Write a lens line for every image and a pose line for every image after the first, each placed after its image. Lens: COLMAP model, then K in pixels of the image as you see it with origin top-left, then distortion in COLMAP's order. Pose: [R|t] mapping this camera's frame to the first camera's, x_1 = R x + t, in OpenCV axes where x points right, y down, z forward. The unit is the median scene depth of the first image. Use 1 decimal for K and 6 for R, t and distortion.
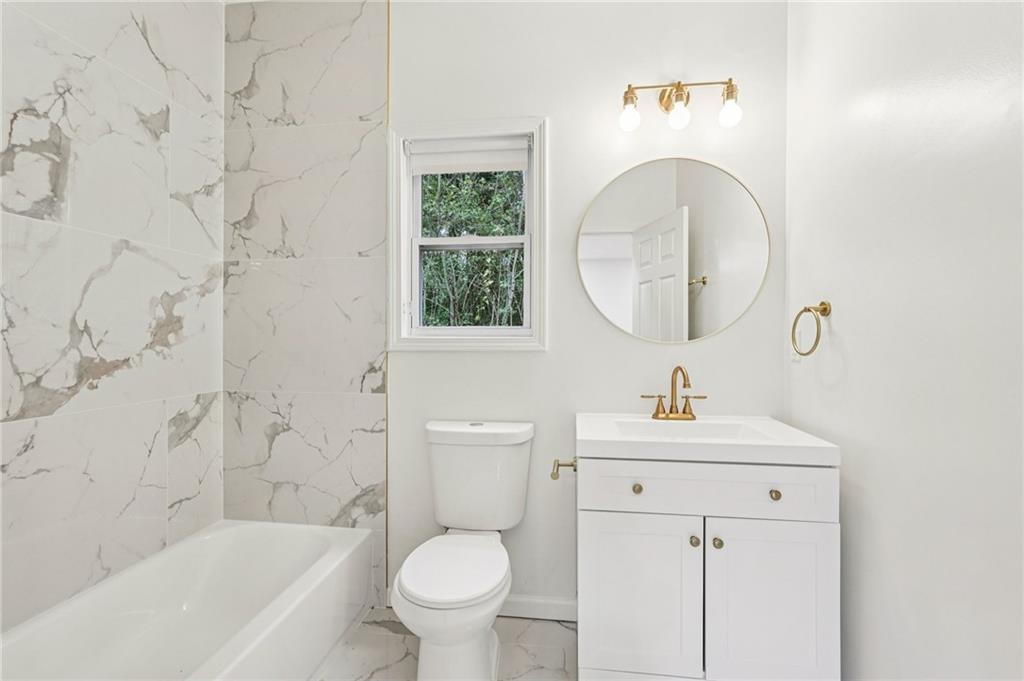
lens RADIAL K [[456.3, 0, 501.1], [0, 456.3, 332.5], [0, 0, 1]] dist [-0.007757, 0.005018]
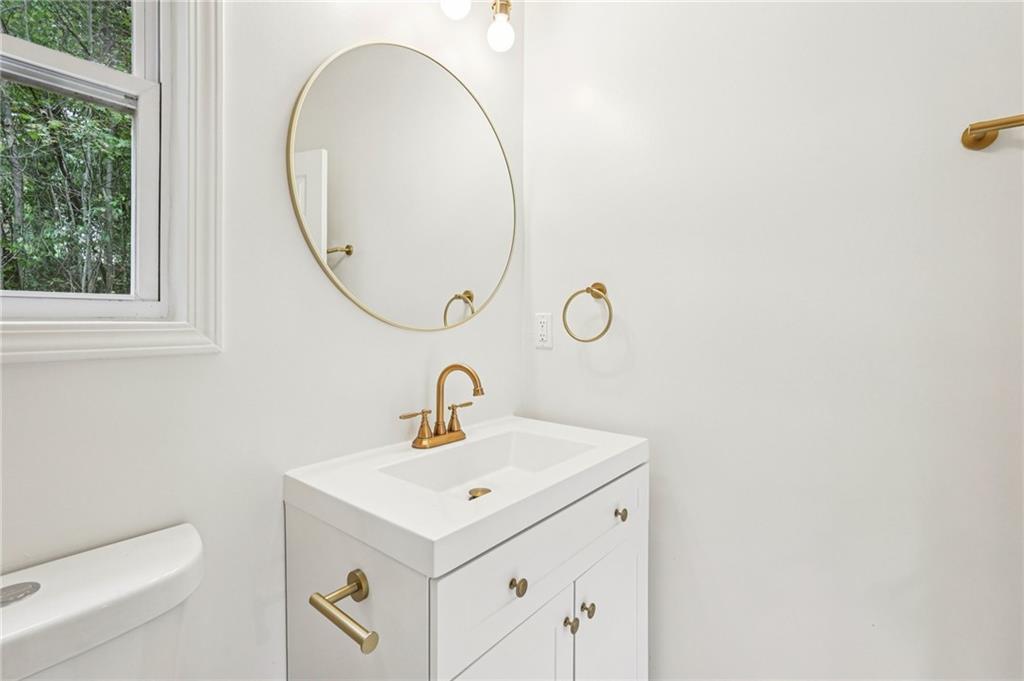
lens RADIAL K [[456.3, 0, 507.0], [0, 456.3, 326.0], [0, 0, 1]] dist [-0.007757, 0.005018]
pose [[0.508040, -0.006279, 0.861310, -0.152090], [-0.008849, 0.999883, 0.012509, 0.007462], [-0.861288, -0.013977, 0.507925, 0.570285]]
